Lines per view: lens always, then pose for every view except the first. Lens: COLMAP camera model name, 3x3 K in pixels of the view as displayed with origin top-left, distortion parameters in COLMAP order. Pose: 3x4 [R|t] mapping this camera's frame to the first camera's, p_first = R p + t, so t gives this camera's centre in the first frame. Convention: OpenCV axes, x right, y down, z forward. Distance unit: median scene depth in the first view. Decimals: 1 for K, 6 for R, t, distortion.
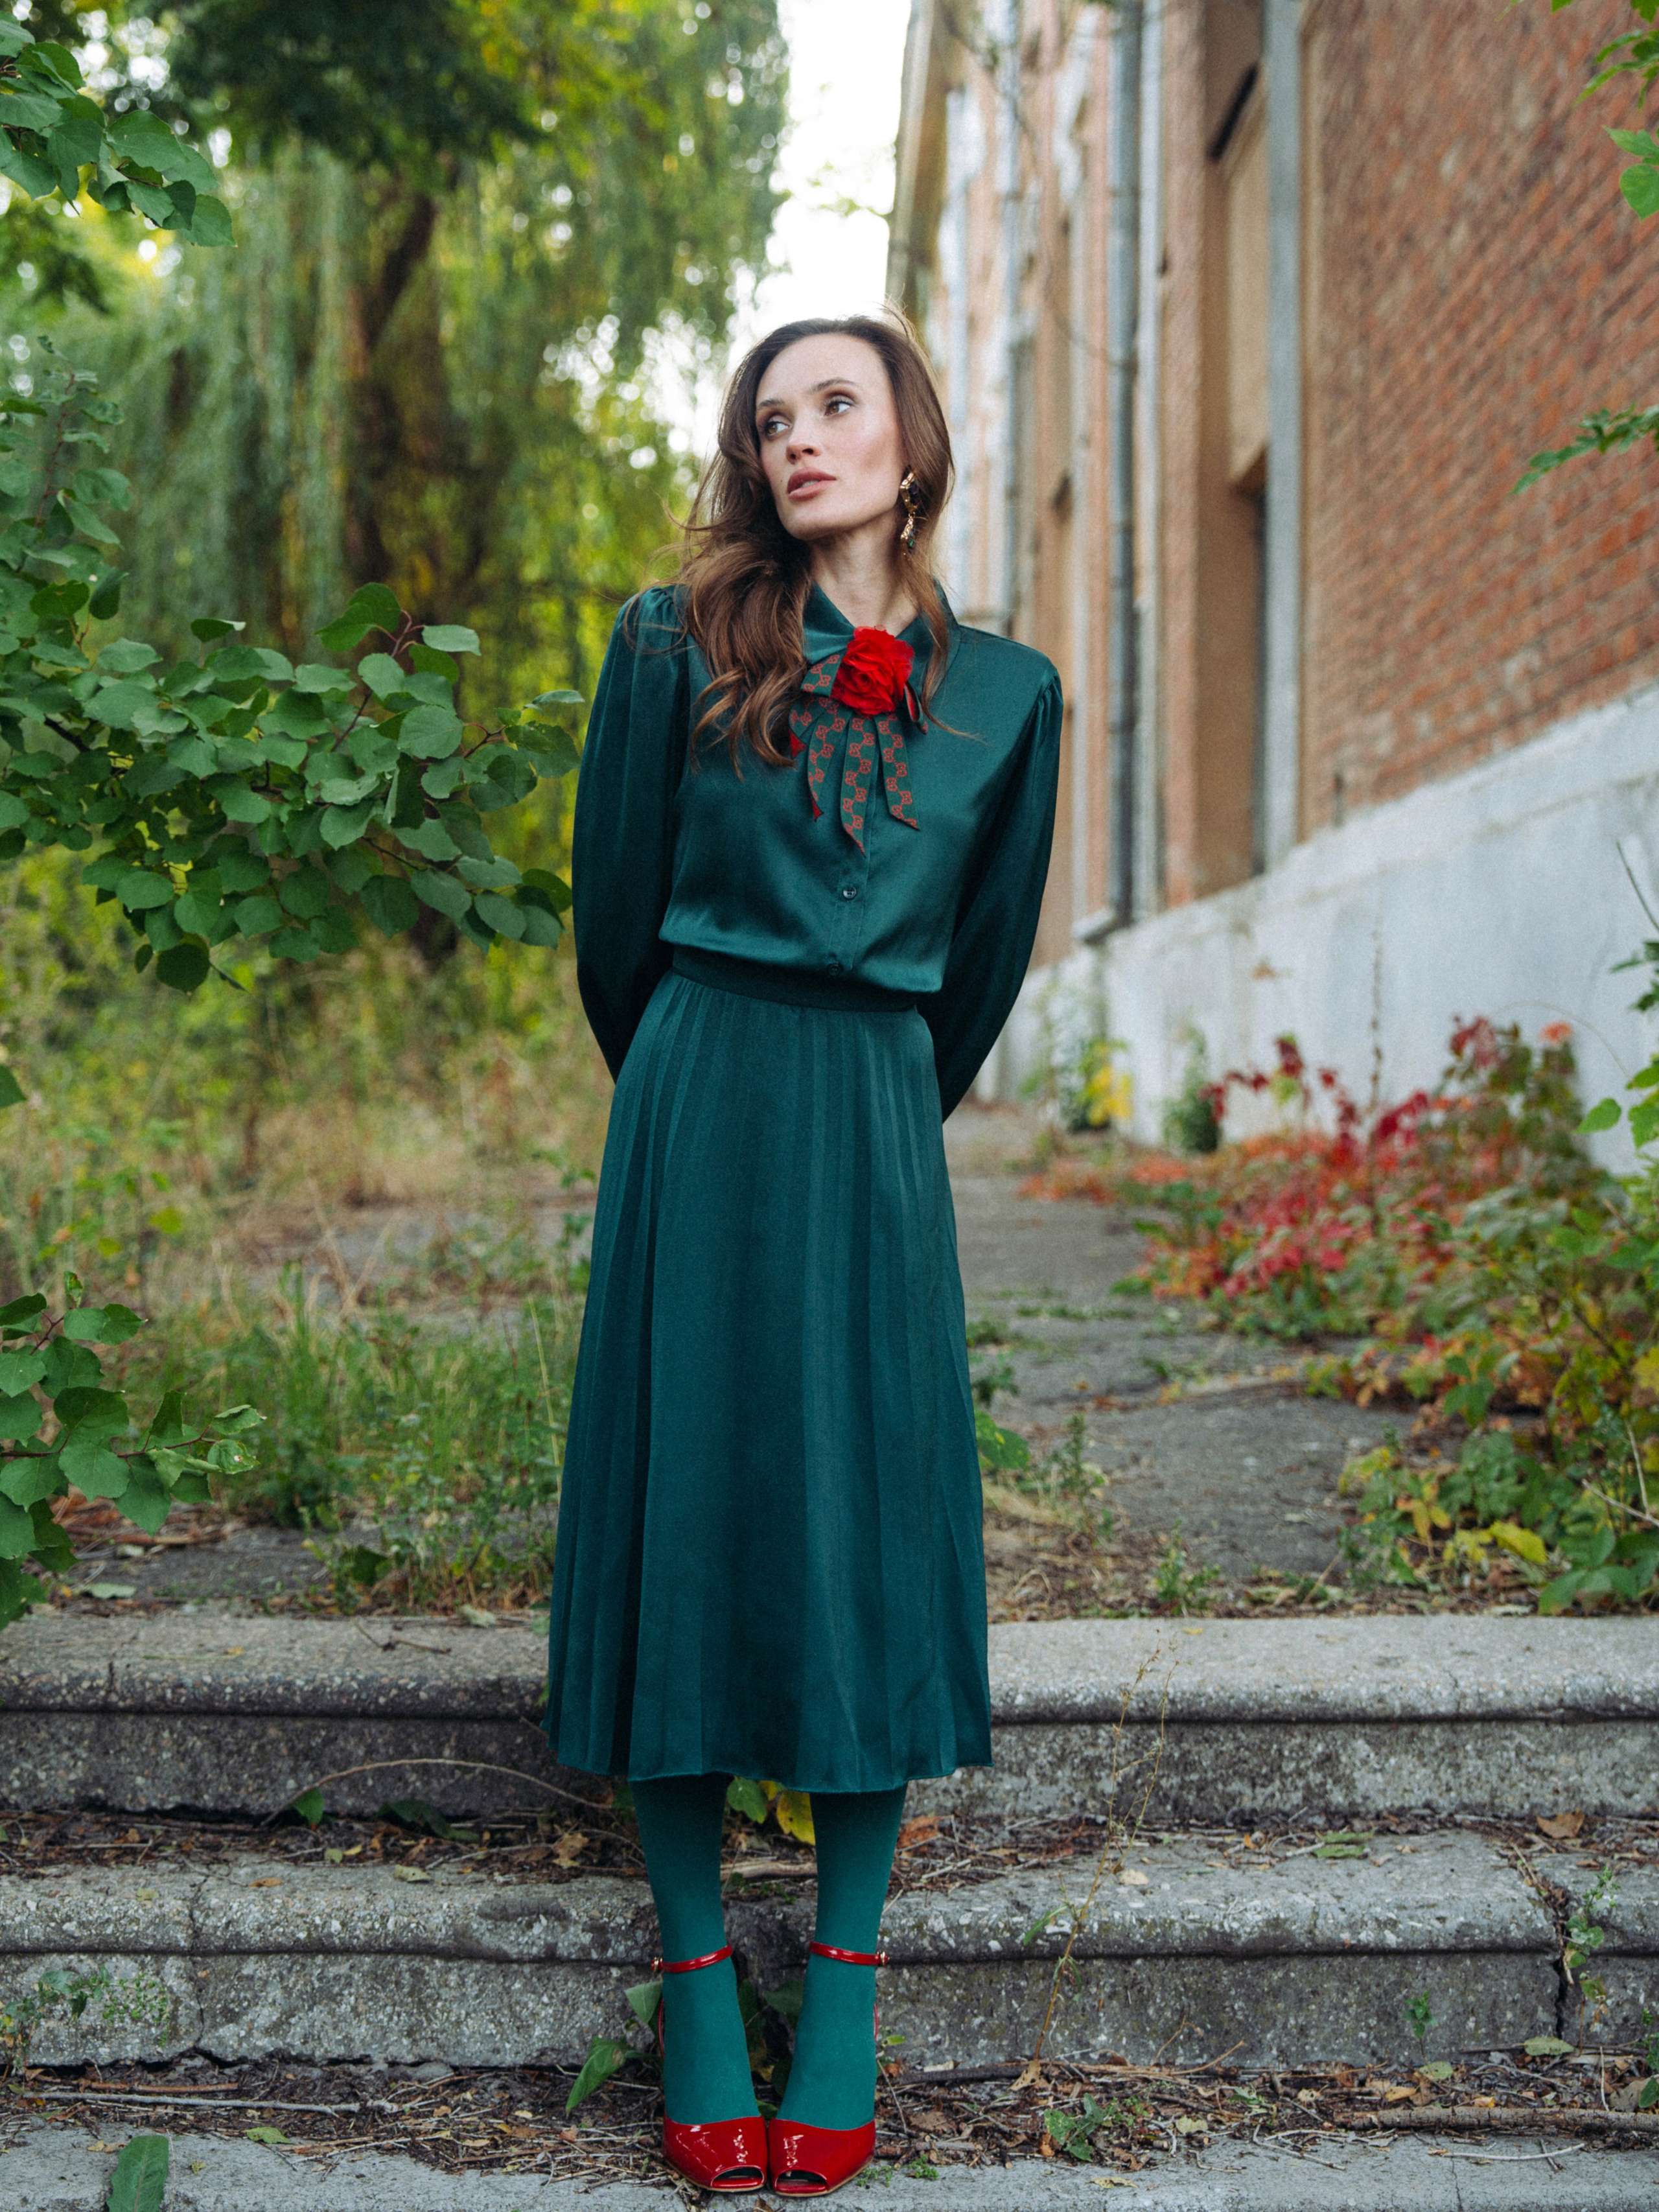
lens RADIAL K [[2284.3, 0, 829.5], [0, 2284.3, 1106.0], [0, 0, 1]] dist [0.069125, 0.145285]
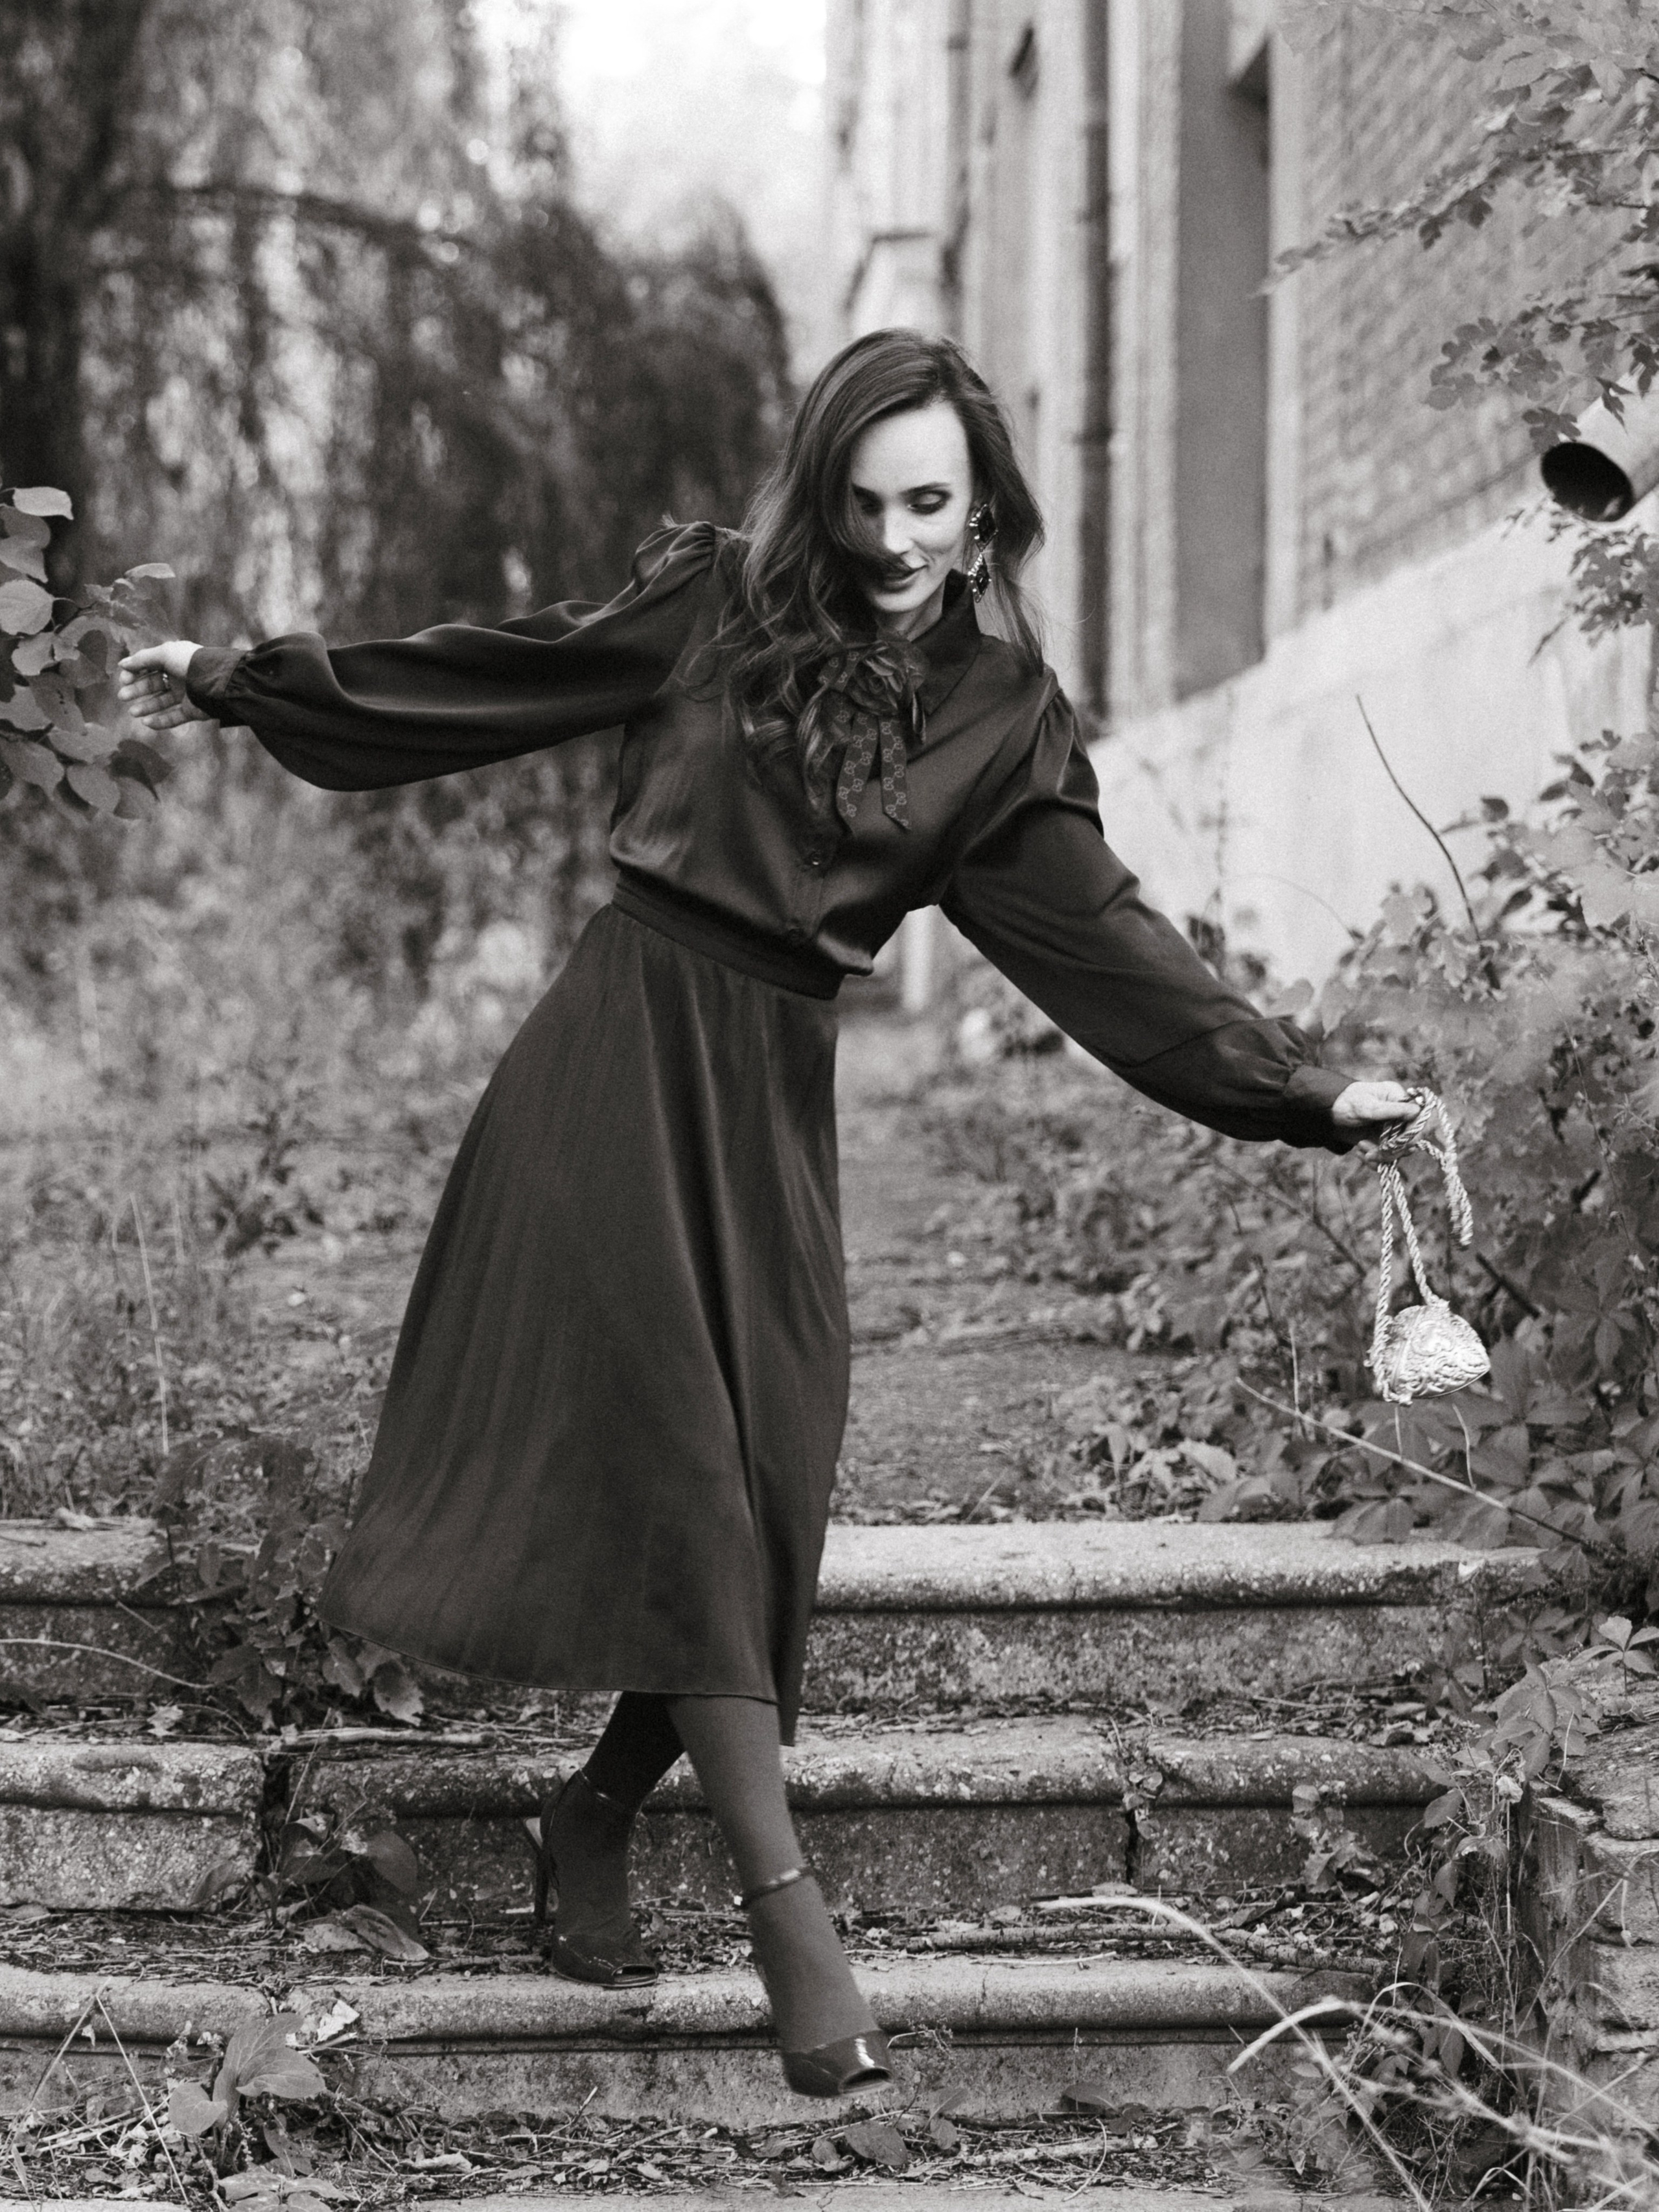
lens RADIAL K [[4532.7, 0, 829.5], [0, 4532.7, 1106.0], [0, 0, 1]] dist [0.083264, 0.538632]
pose [[0.999999, -0.001056, -0.000636, 0.169750], [0.001063, 0.999923, 0.012342, 0.028047], [0.000623, -0.012342, 0.999924, -0.931859]]
